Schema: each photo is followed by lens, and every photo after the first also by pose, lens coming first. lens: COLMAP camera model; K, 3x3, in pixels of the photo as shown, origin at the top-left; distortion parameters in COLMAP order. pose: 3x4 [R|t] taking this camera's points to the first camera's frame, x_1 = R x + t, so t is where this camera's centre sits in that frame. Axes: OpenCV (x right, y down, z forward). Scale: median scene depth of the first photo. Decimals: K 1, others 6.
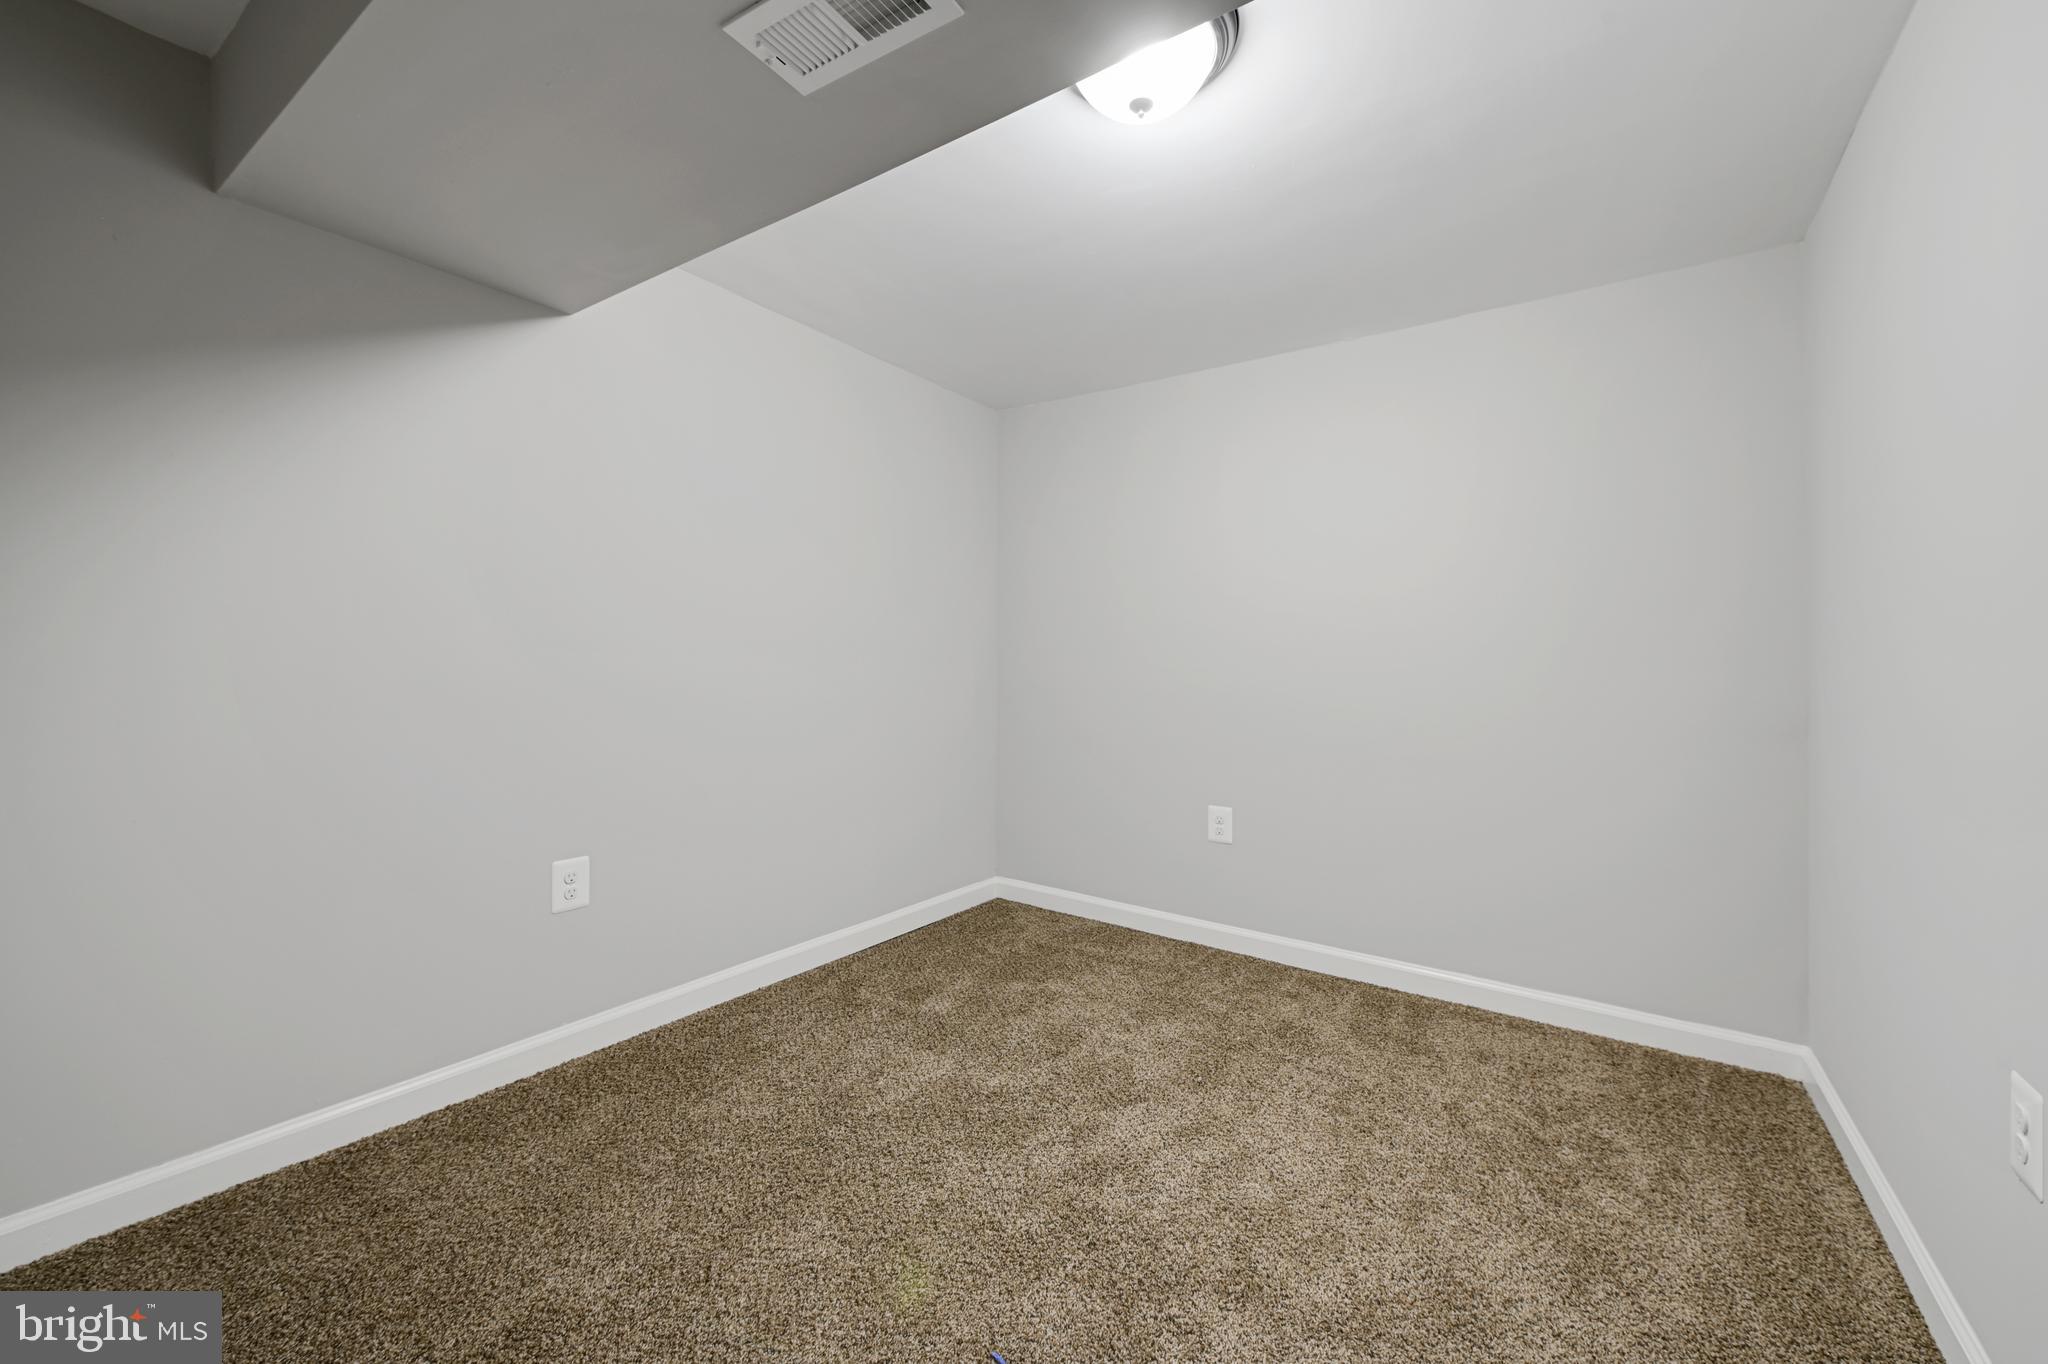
lens RADIAL K [[828.2, 0, 1035.1], [0, 828.2, 680.6], [0, 0, 1]] dist [0.002148, -0.000177]
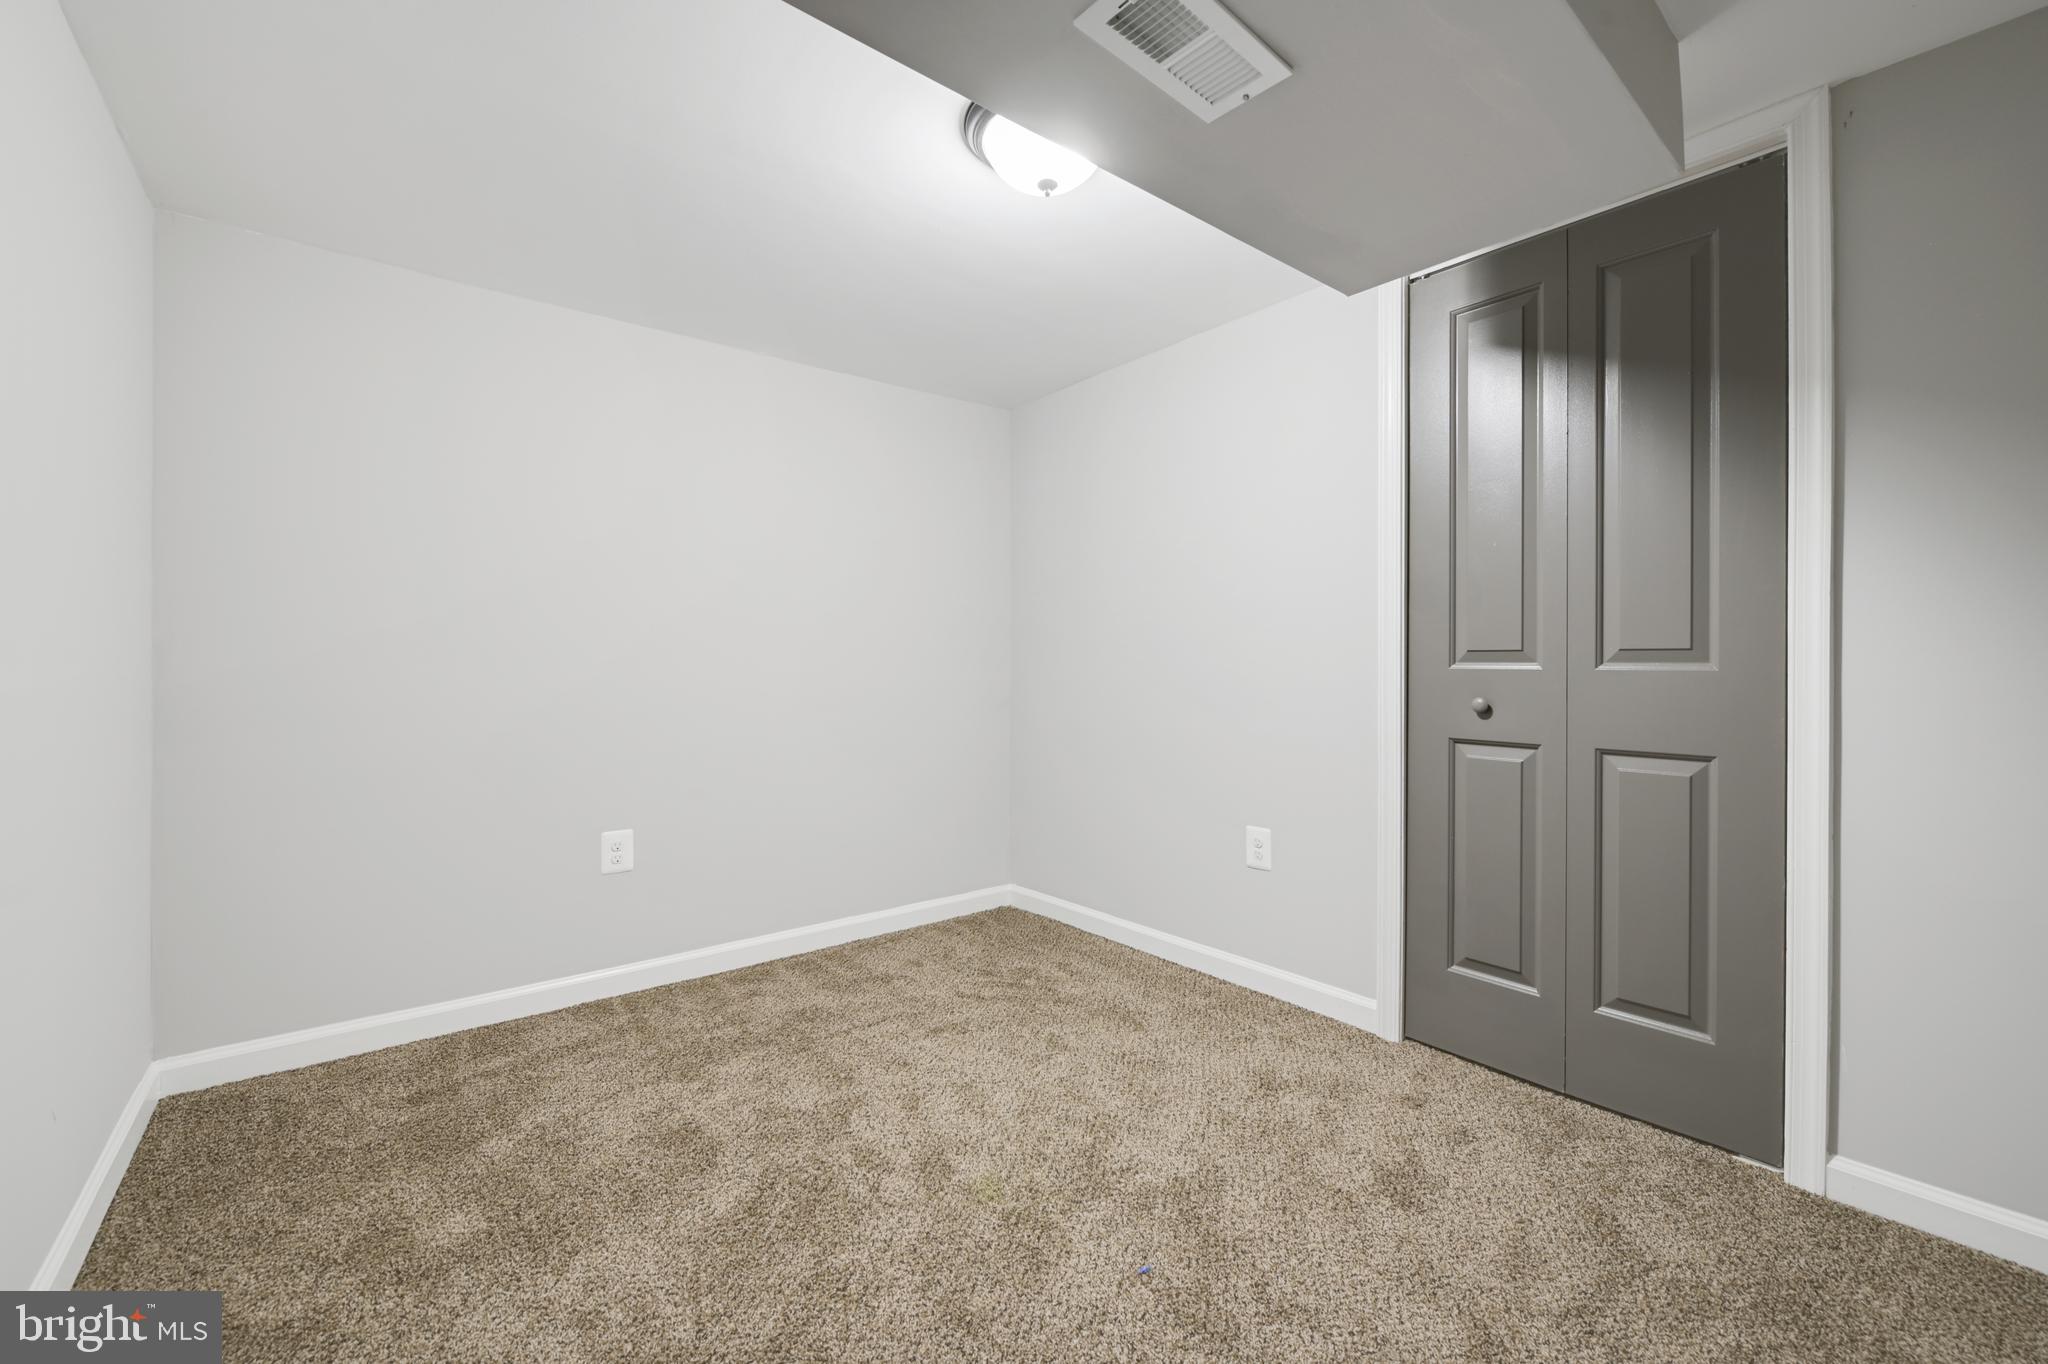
lens RADIAL K [[828.2, 0, 1035.4], [0, 828.2, 664.0], [0, 0, 1]] dist [0.002148, -0.000177]
pose [[0.269695, -0.015207, 0.962826, -0.612058], [0.029184, 0.999545, 0.007612, -0.021831], [-0.962504, 0.026046, 0.270016, 0.416647]]
